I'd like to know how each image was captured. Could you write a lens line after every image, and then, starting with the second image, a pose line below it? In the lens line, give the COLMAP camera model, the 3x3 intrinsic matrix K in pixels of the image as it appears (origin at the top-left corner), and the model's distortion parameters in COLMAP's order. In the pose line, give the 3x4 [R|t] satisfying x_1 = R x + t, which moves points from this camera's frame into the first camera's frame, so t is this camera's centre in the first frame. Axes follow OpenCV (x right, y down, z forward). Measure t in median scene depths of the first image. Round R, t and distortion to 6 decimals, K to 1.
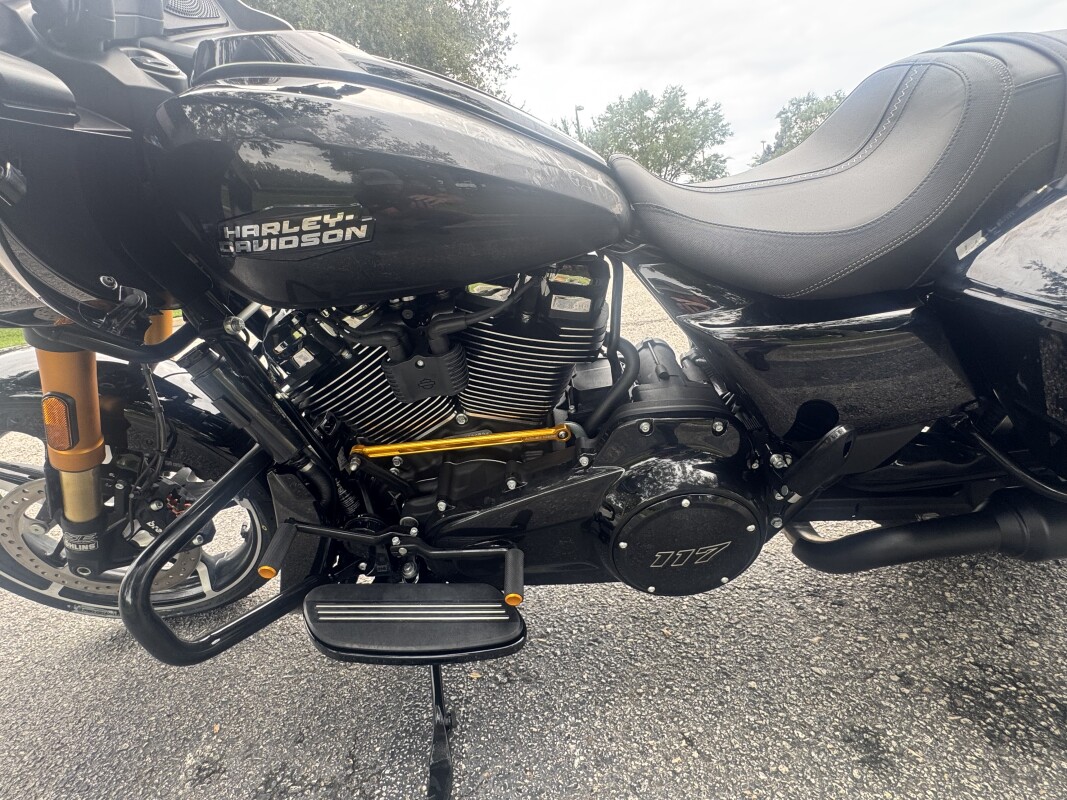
lens RADIAL K [[527.9, 0, 527.1], [0, 527.9, 397.3], [0, 0, 1]] dist [0.001800, -0.002064]
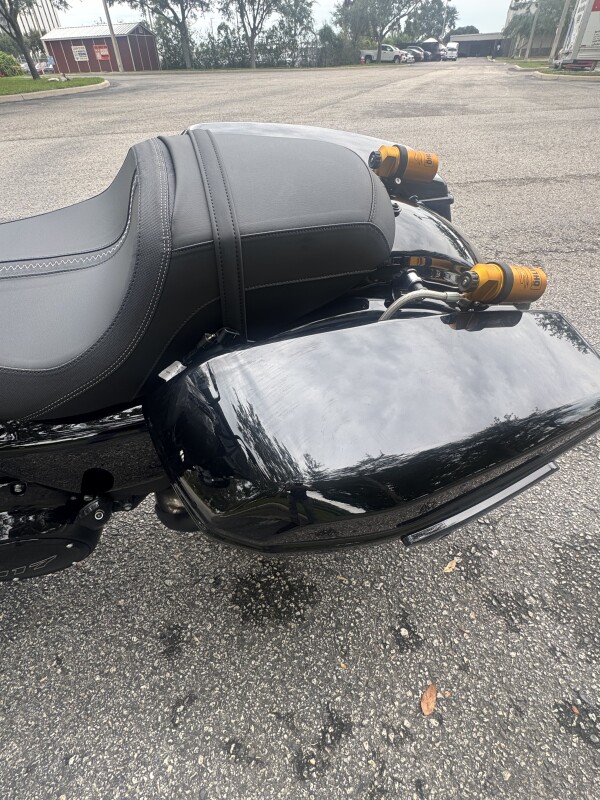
lens RADIAL K [[395.8, 0, 304.2], [0, 395.8, 393.8], [0, 0, 1]] dist [0.001800, -0.002064]
pose [[0.940232, -0.101765, 0.324974, 0.594394], [-0.030006, 0.925833, 0.376739, -0.421248], [-0.339210, -0.363973, 0.867444, 0.073791]]
